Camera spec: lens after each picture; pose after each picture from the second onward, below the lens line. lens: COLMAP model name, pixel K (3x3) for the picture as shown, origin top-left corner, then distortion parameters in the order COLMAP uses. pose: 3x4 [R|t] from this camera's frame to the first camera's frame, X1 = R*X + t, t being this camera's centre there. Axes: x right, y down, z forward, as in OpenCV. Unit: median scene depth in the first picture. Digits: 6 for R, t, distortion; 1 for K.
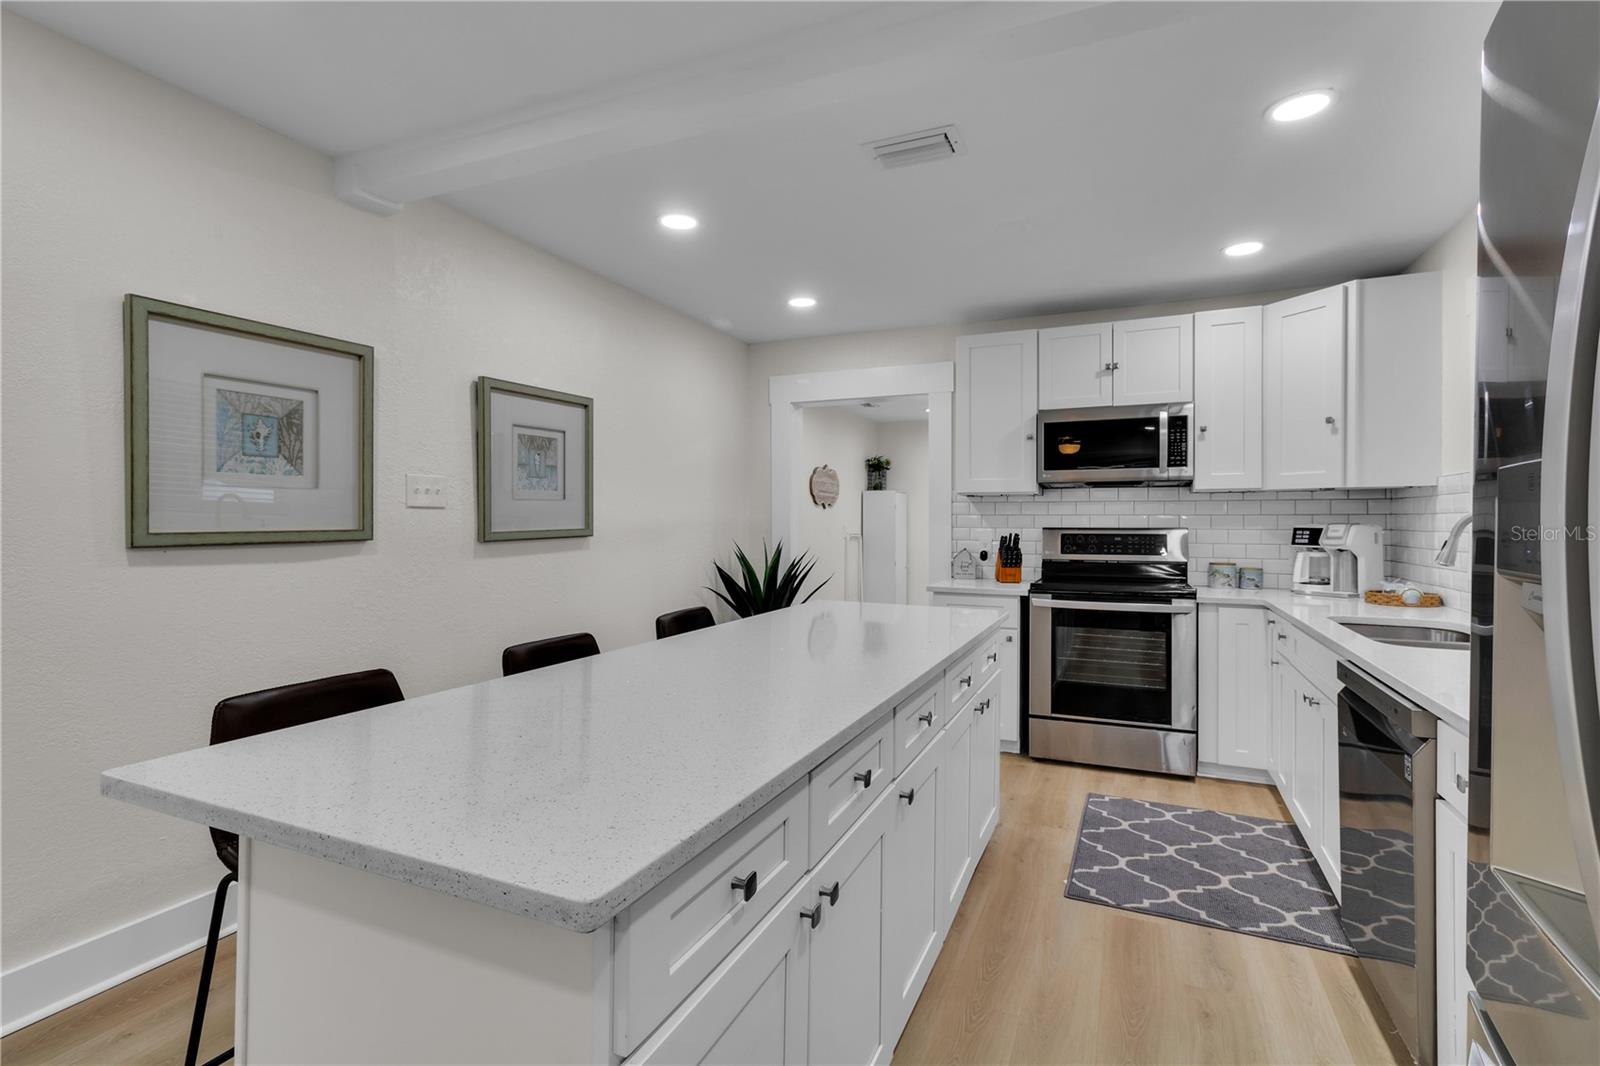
lens RADIAL K [[745.4, 0, 808.6], [0, 745.4, 525.0], [0, 0, 1]] dist [0.006705, 0.000796]
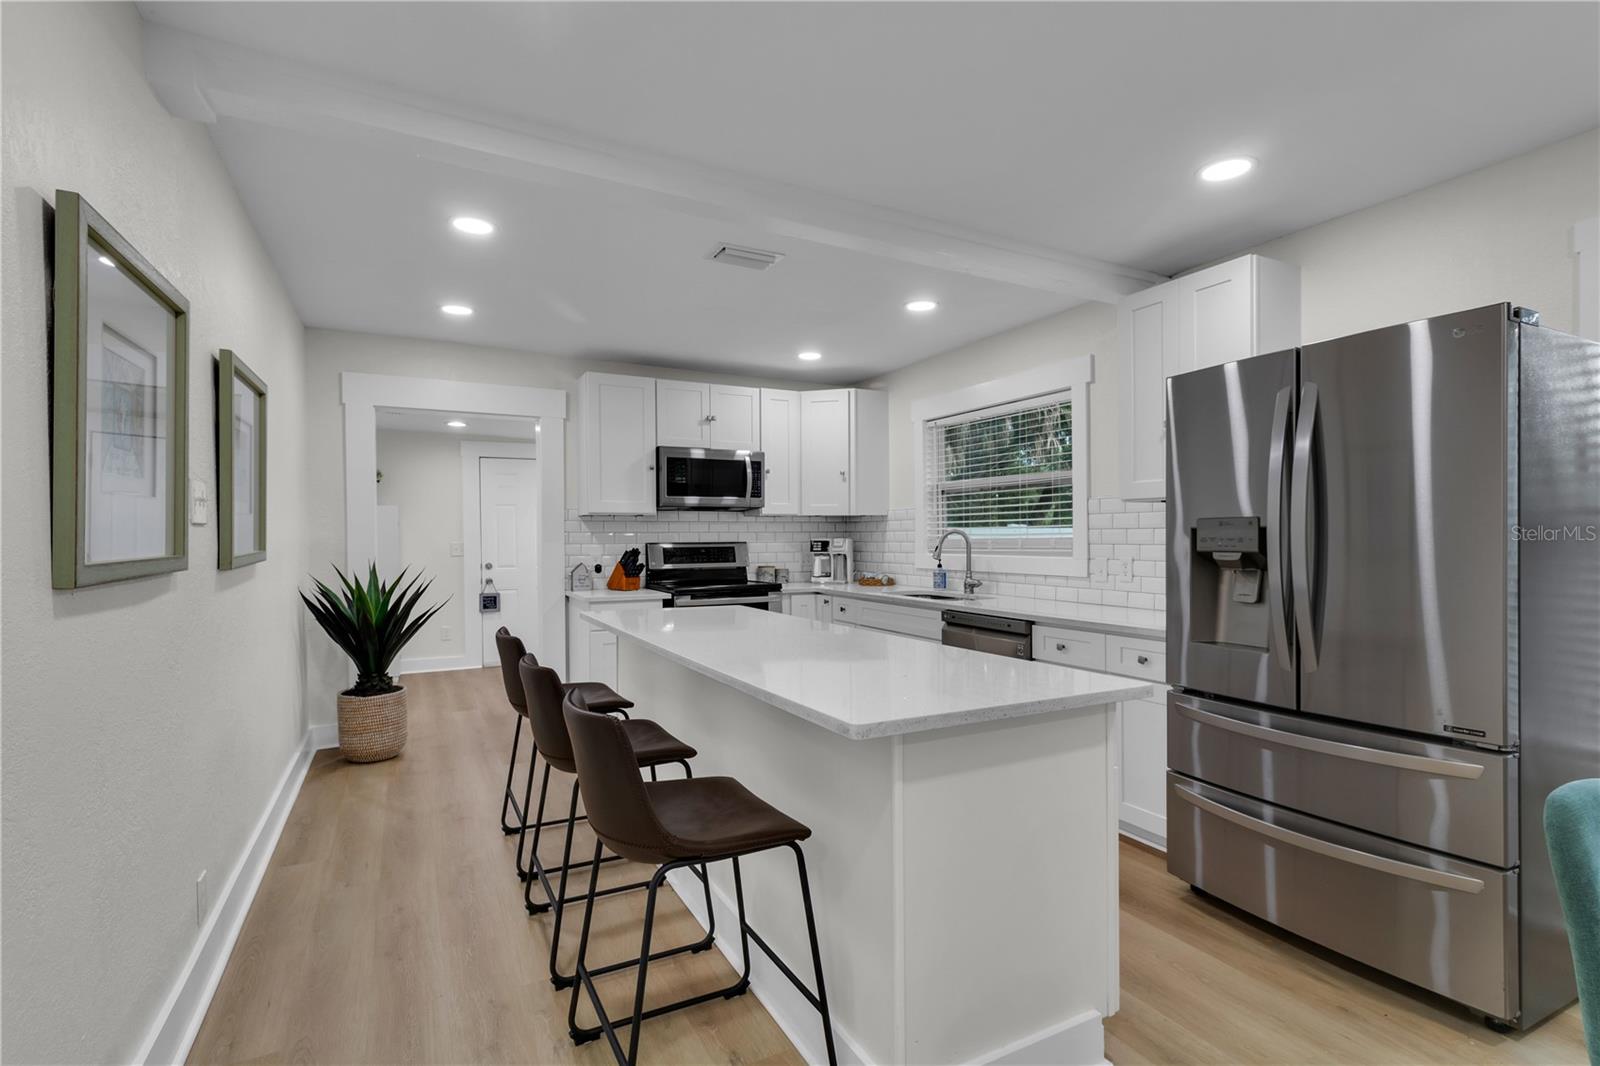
lens RADIAL K [[749.7, 0, 805.1], [0, 749.7, 541.0], [0, 0, 1]] dist [0.004305, 0.000202]
pose [[0.622416, -0.010906, 0.782610, -0.537726], [0.011393, 0.999923, 0.004873, -0.003161], [-0.782604, 0.005883, 0.622493, 0.060534]]
